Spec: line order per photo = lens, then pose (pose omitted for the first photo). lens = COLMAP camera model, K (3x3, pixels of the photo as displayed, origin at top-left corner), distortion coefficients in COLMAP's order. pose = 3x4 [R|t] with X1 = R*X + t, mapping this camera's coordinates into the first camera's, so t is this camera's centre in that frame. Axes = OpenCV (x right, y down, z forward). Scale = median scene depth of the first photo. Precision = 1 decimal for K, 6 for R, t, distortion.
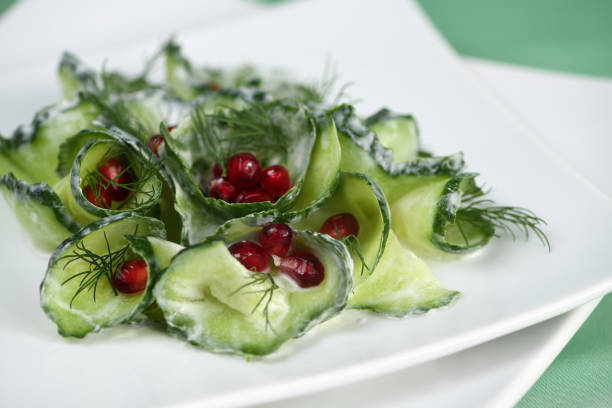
lens RADIAL K [[2229.9, 0, 306.0], [0, 2229.9, 204.0], [0, 0, 1]] dist [-0.213447, -0.011086]
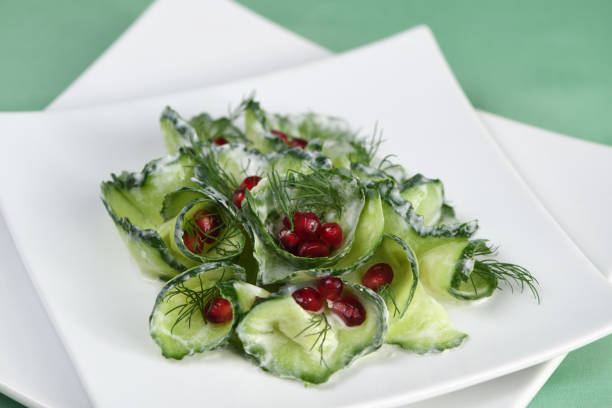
lens RADIAL K [[2229.9, 0, 306.0], [0, 2229.9, 204.0], [0, 0, 1]] dist [-0.213447, -0.011086]
pose [[0.998219, 0.059182, 0.007515, -0.039903], [-0.059655, 0.991397, 0.116501, -0.181340], [-0.000556, -0.116742, 0.993162, -0.286184]]
